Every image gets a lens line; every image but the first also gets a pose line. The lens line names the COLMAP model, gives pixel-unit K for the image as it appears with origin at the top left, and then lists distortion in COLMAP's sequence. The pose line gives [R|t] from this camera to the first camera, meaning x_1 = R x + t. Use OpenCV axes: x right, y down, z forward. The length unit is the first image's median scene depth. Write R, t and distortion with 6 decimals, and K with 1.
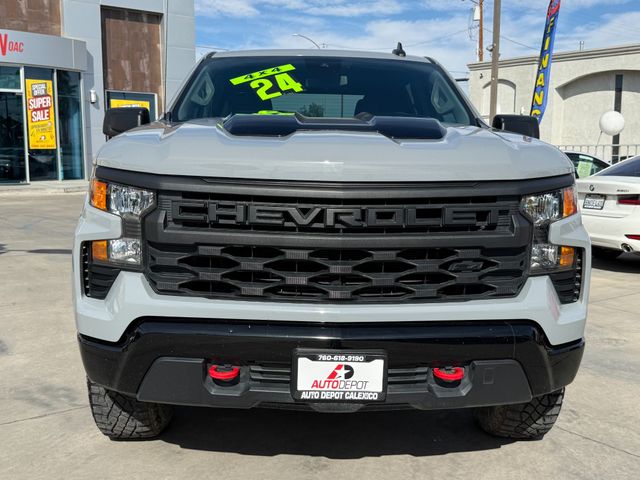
lens RADIAL K [[707.8, 0, 320.0], [0, 707.8, 240.0], [0, 0, 1]] dist [0.026356, 0.006727]
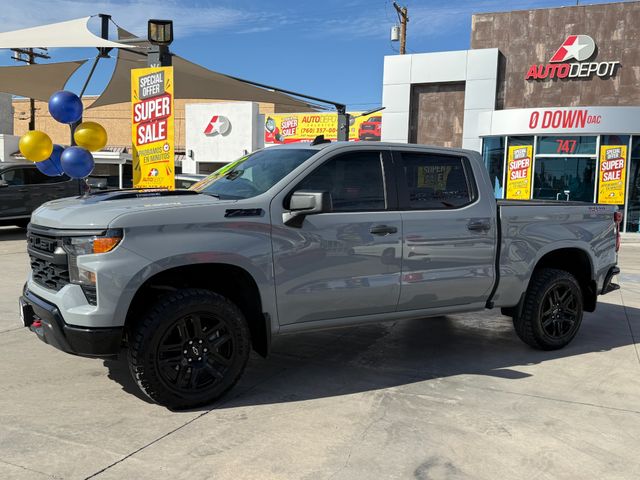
lens RADIAL K [[611.2, 0, 319.4], [0, 611.2, 249.0], [0, 0, 1]] dist [0.107350, -0.220525]
pose [[0.487763, 0.095967, -0.867685, 1.625750], [-0.138439, 0.989865, 0.031657, -0.141949], [0.861929, 0.104680, 0.496105, 0.630537]]
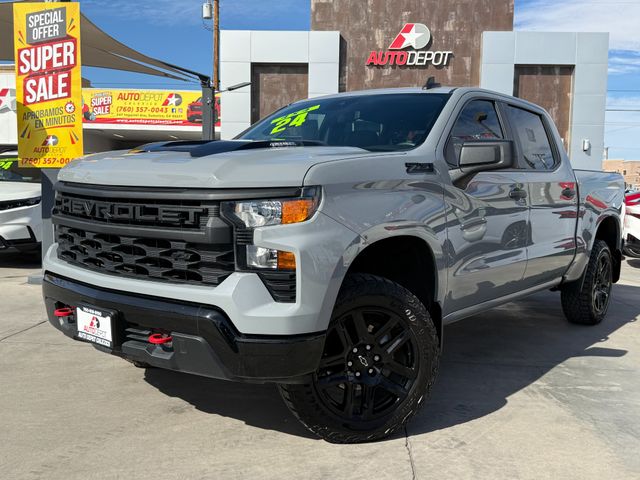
lens RADIAL K [[631.4, 0, 320.0], [0, 631.4, 240.0], [0, 0, 1]] dist [0.140685, -0.299365]
pose [[0.763037, 0.064713, -0.643107, 0.888869], [-0.100007, 0.994814, -0.018552, 0.004348], [0.638571, 0.078471, 0.765551, 0.237583]]
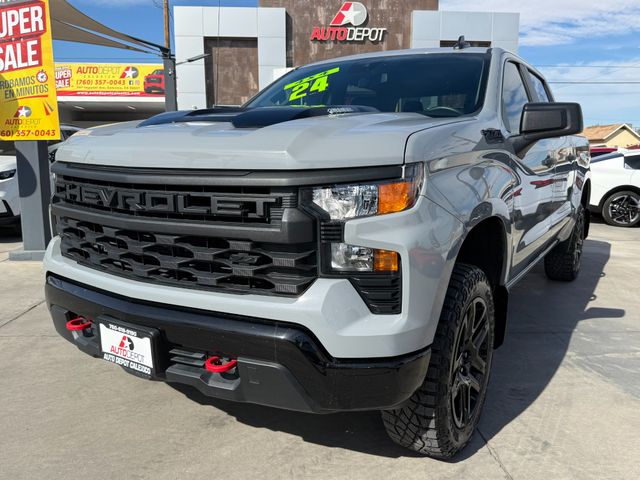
lens RADIAL K [[535.9, 0, 323.7], [0, 535.9, 240.4], [0, 0, 1]] dist [0.066438, -0.104149]
pose [[0.834874, 0.086662, -0.543576, 0.552851], [-0.068861, 0.996214, 0.053063, -0.027230], [0.546117, -0.006869, 0.837681, 0.360003]]
